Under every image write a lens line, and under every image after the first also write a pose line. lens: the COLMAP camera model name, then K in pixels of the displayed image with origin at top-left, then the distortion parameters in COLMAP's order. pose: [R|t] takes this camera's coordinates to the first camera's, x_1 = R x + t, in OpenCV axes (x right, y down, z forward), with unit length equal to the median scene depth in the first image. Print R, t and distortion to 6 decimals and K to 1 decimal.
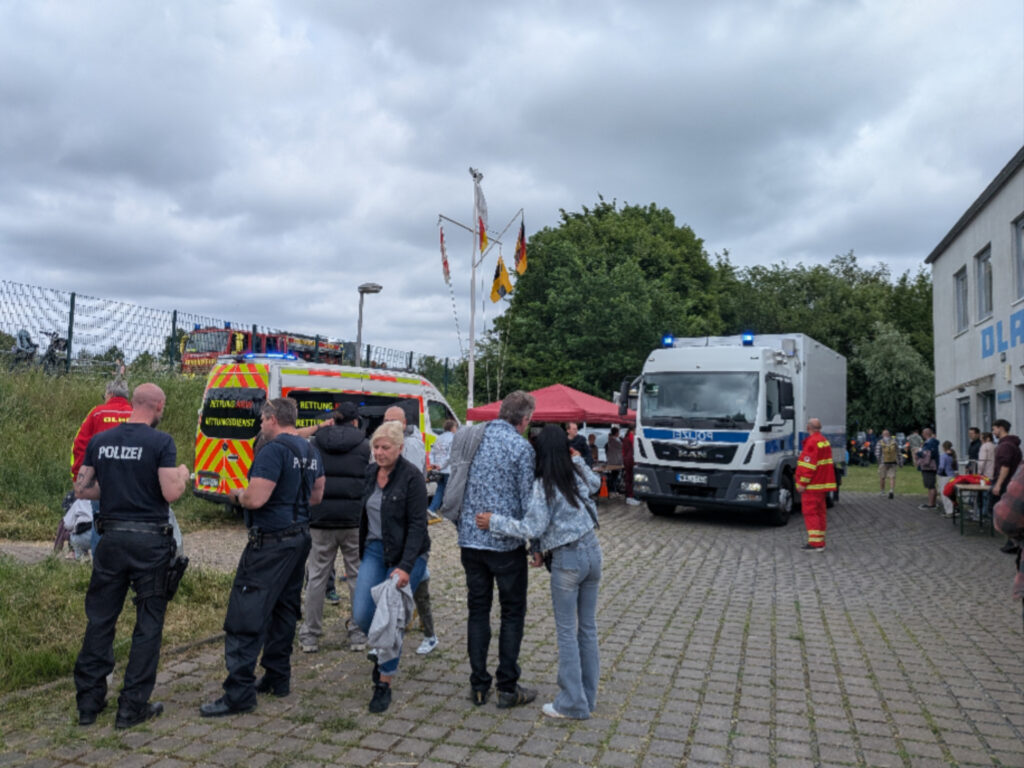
lens RADIAL K [[763.1, 0, 512.0], [0, 763.1, 384.0], [0, 0, 1]] dist [0.000943, 0.000062]
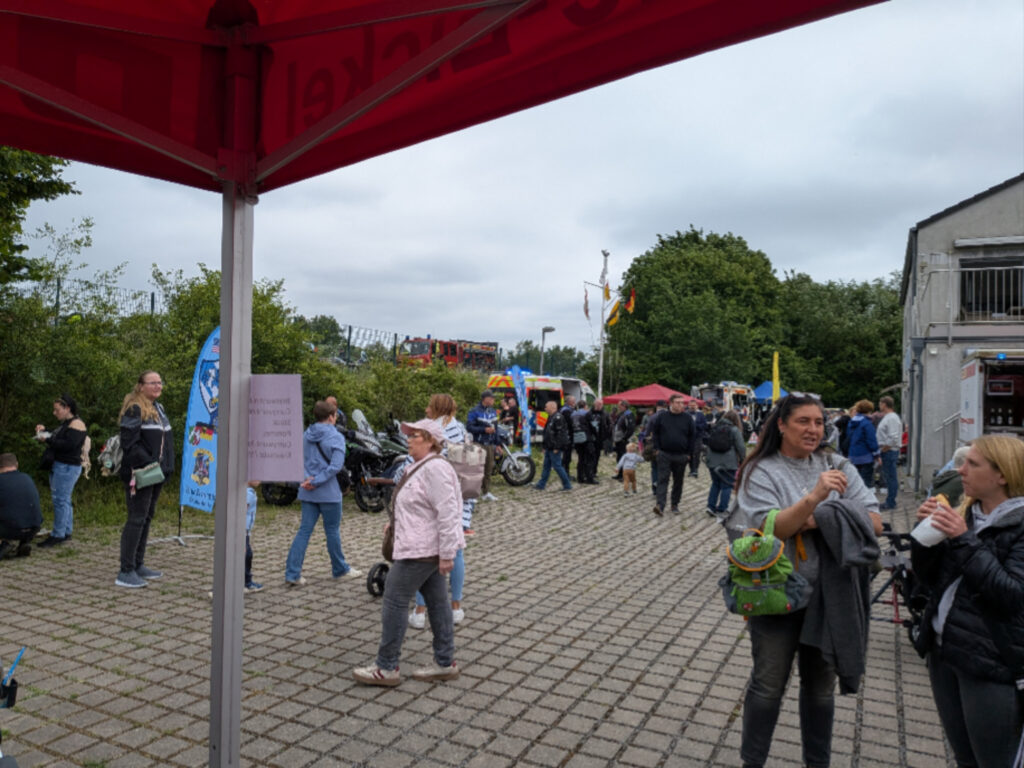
lens RADIAL K [[763.0, 0, 512.0], [0, 763.0, 384.0], [0, 0, 1]] dist [-0.174667, -0.000195]
pose [[0.992066, 0.014973, -0.124824, -0.018513], [-0.012288, 0.999677, 0.022254, -0.013836], [0.125117, -0.020544, 0.991929, -0.299348]]
